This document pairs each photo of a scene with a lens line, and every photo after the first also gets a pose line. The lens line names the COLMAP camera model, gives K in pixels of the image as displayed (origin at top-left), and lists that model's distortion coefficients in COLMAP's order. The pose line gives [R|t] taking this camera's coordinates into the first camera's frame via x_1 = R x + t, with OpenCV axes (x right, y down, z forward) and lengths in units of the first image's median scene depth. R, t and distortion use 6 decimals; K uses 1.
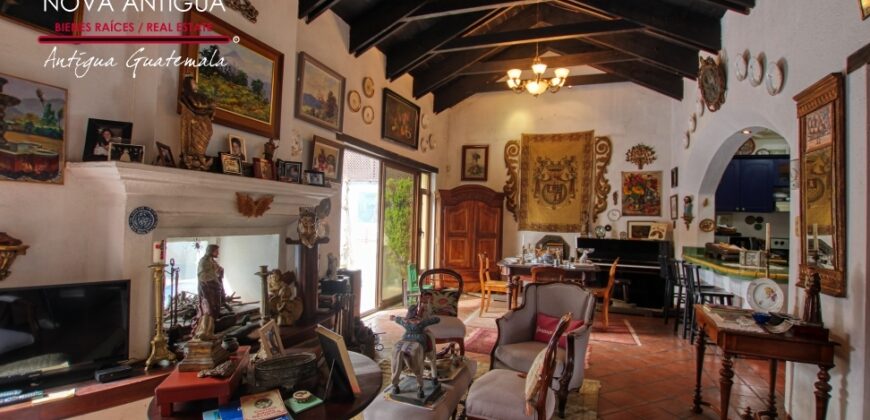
lens RADIAL K [[403.6, 0, 440.1], [0, 403.6, 211.8], [0, 0, 1]] dist [-0.029326, 0.001206]
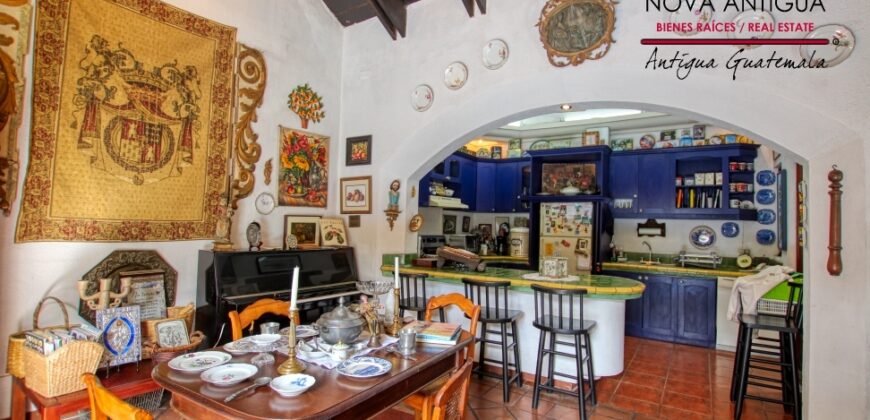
lens RADIAL K [[403.6, 0, 439.7], [0, 403.6, 209.7], [0, 0, 1]] dist [-0.029326, 0.001206]
pose [[0.226724, 0.015119, 0.973842, -0.030813], [-0.042238, 0.999091, -0.005678, 0.009448], [-0.973043, -0.039846, 0.227157, 0.652695]]
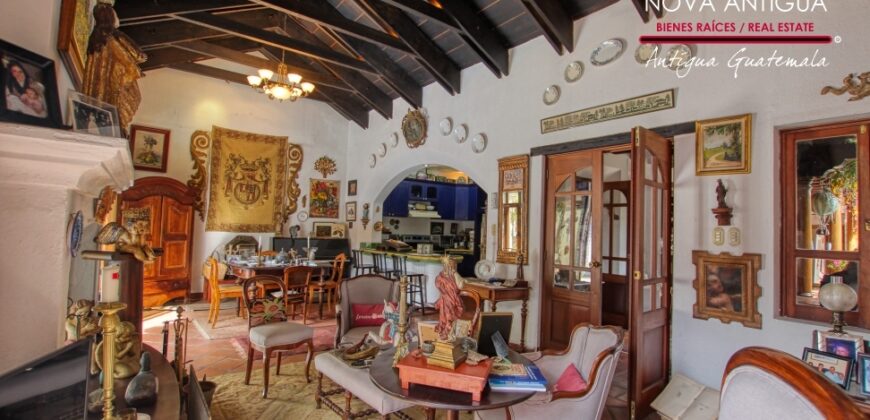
lens RADIAL K [[403.6, 0, 441.0], [0, 403.6, 209.9], [0, 0, 1]] dist [-0.029326, 0.001206]
pose [[0.541851, 0.031087, 0.839899, -0.296383], [-0.034742, 0.999290, -0.014573, -0.007219], [-0.839756, -0.021283, 0.542546, 0.071203]]
